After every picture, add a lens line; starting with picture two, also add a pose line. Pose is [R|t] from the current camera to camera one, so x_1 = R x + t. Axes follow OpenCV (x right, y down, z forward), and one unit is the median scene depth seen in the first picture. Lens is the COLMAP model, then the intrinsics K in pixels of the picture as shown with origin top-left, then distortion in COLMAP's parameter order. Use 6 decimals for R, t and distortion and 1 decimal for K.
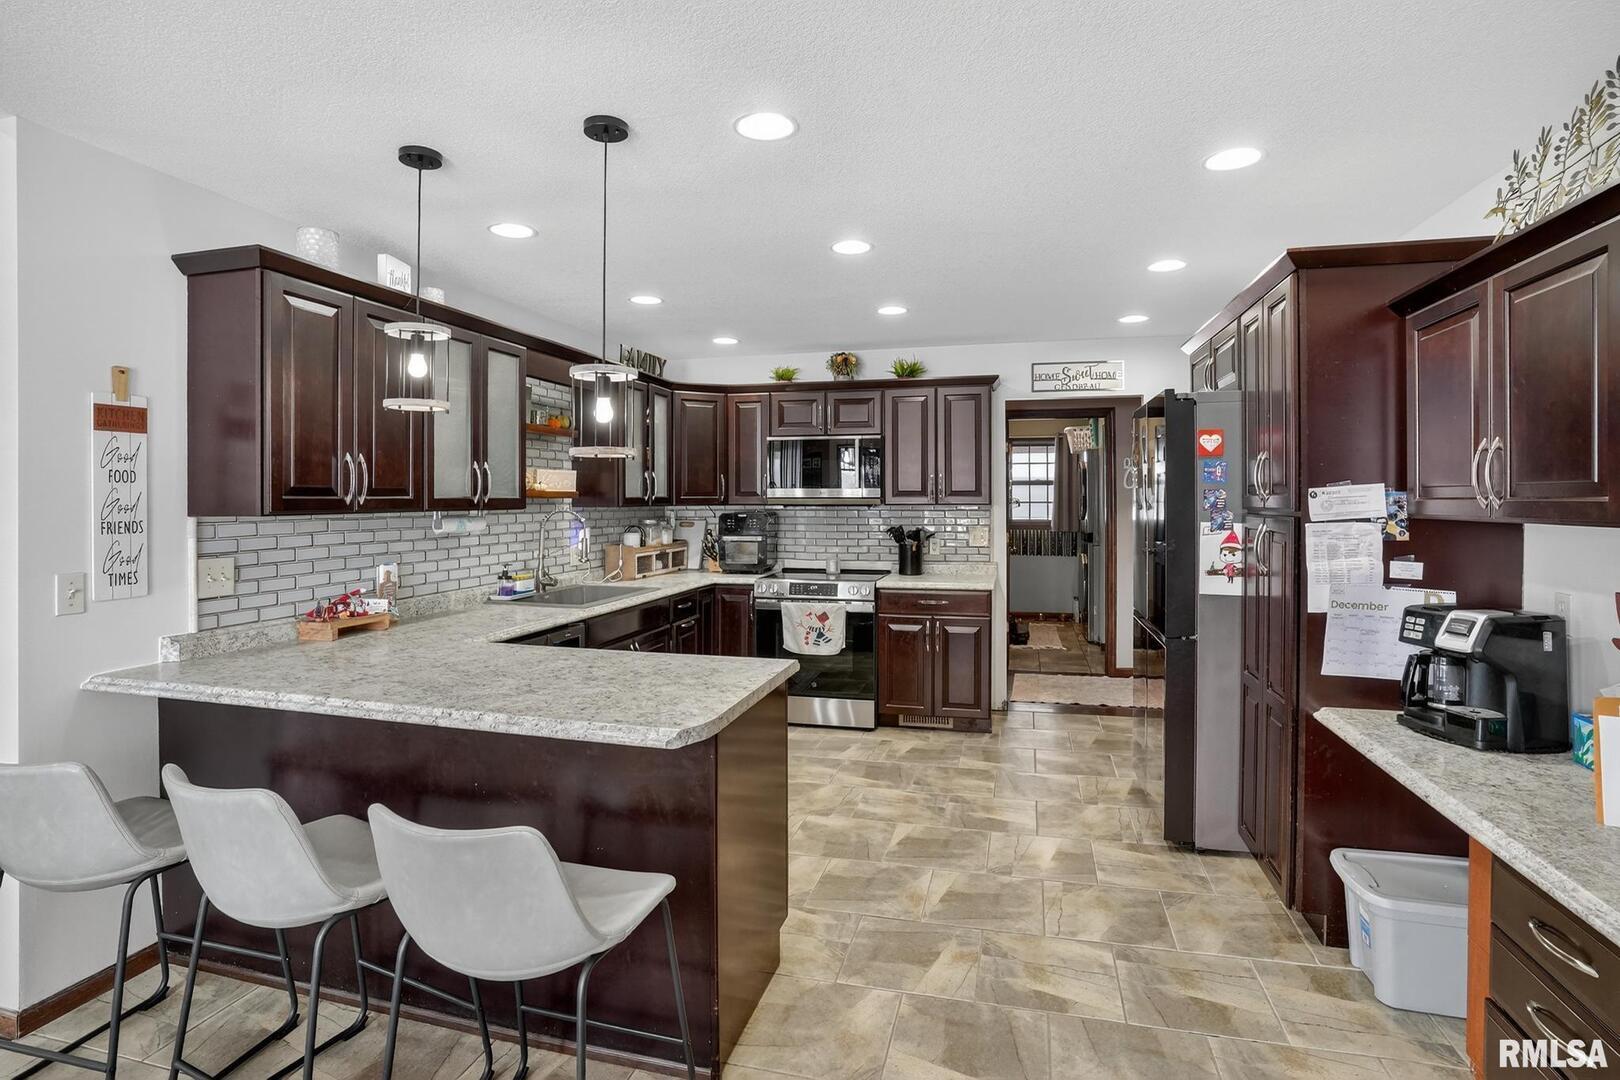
lens RADIAL K [[812.4, 0, 808.6], [0, 812.4, 494.2], [0, 0, 1]] dist [-0.042362, 0.004490]
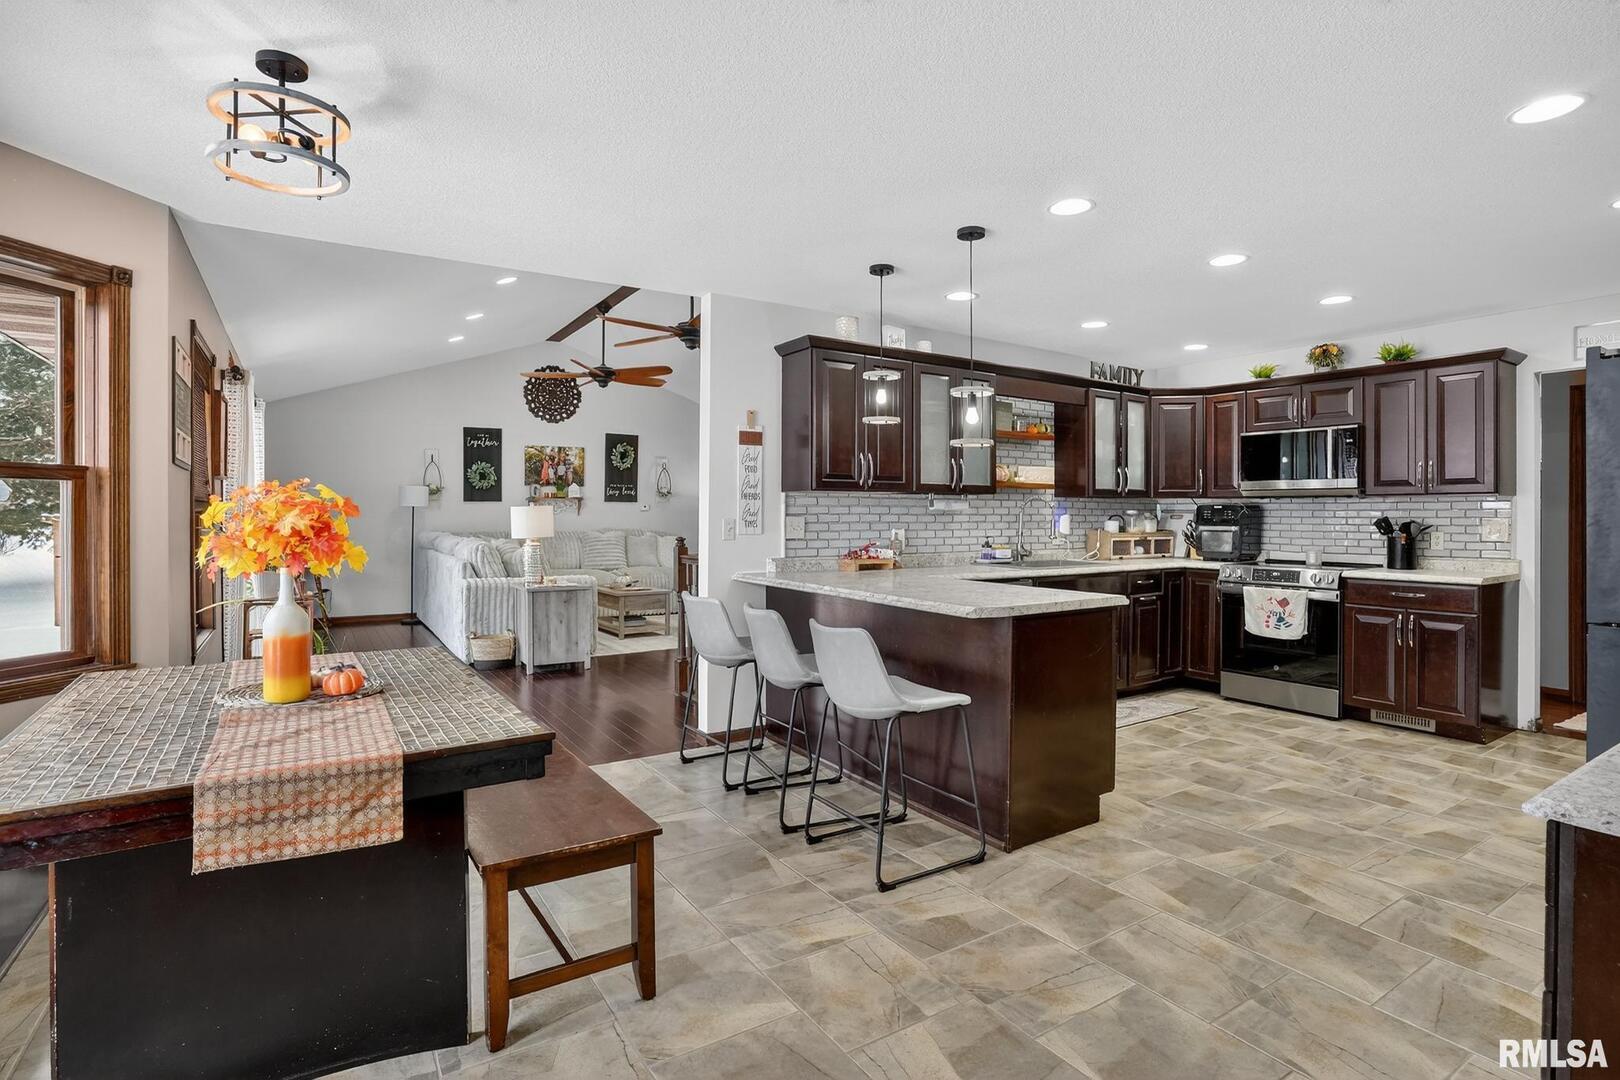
lens RADIAL K [[812.4, 0, 830.3], [0, 812.4, 507.9], [0, 0, 1]] dist [-0.042362, 0.004490]
pose [[0.752512, 0.001768, -0.658576, 0.365053], [-0.003748, 0.999992, -0.001598, 0.048672], [0.658568, 0.003671, 0.752513, -0.217666]]
